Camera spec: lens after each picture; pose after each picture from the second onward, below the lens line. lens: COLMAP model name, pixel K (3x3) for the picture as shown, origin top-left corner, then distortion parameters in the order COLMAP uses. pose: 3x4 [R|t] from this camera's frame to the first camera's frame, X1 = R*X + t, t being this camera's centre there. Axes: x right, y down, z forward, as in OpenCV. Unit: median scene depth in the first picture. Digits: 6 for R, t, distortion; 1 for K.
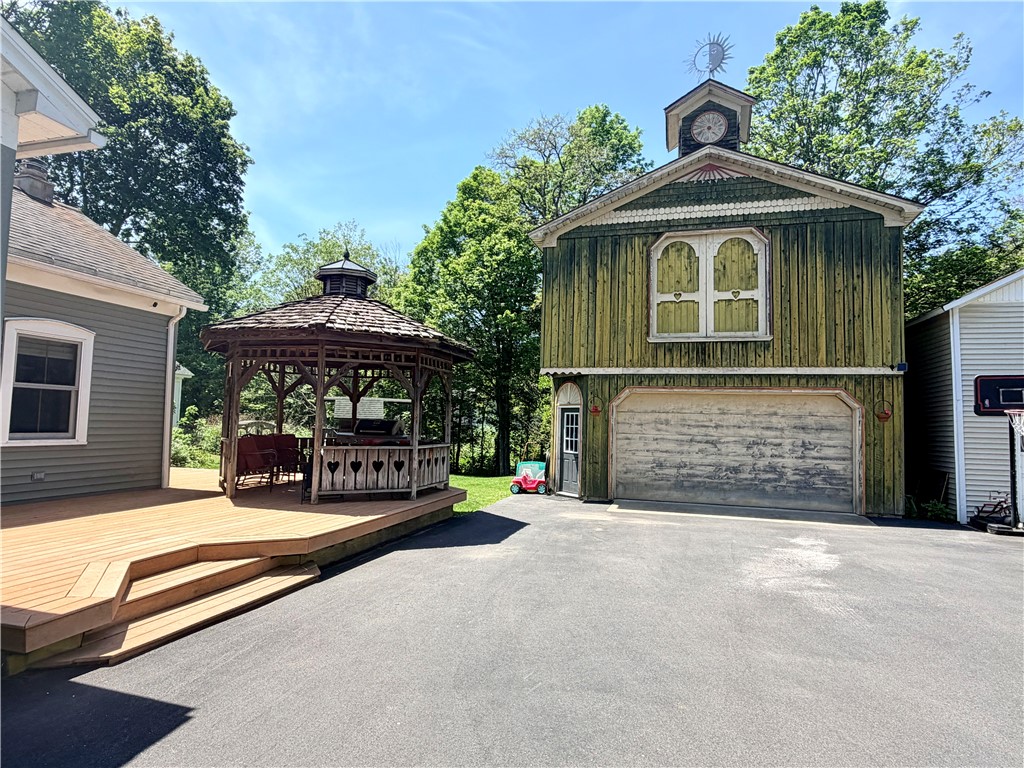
lens RADIAL K [[599.2, 0, 512.0], [0, 599.2, 384.0], [0, 0, 1]] dist [0.001377, -0.000174]
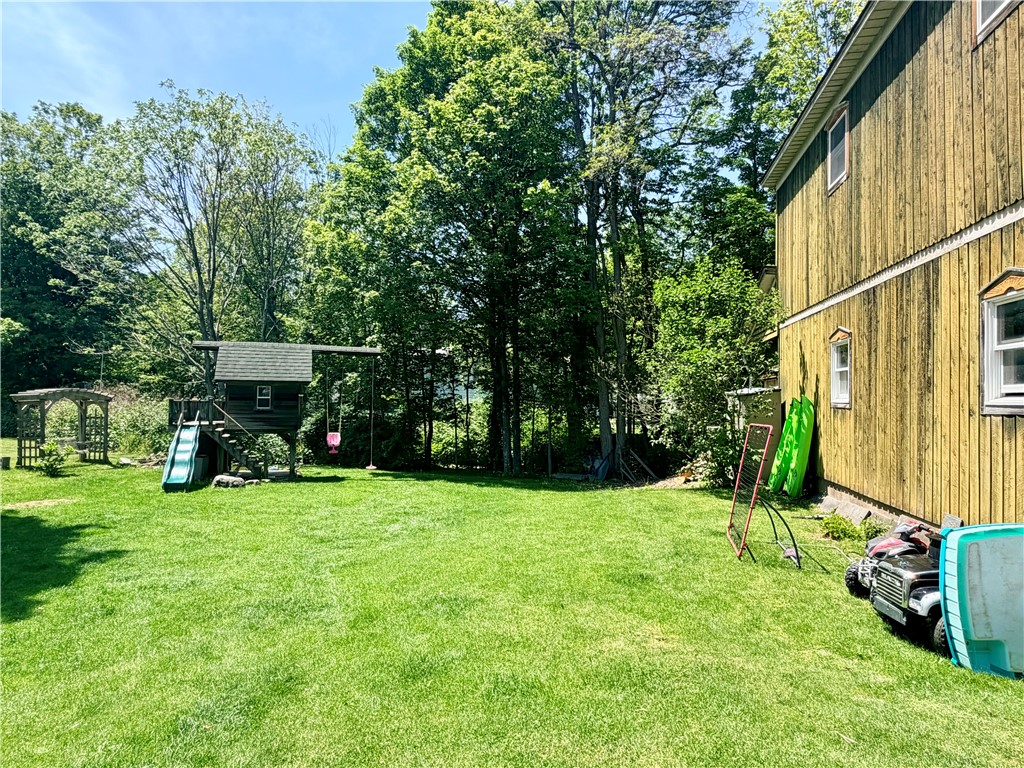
lens RADIAL K [[599.2, 0, 512.0], [0, 599.2, 384.0], [0, 0, 1]] dist [0.001377, -0.000174]
pose [[0.995373, -0.018076, 0.094369, -0.082801], [0.013009, 0.998454, 0.054032, 0.027335], [-0.095199, -0.052554, 0.994070, 0.421110]]
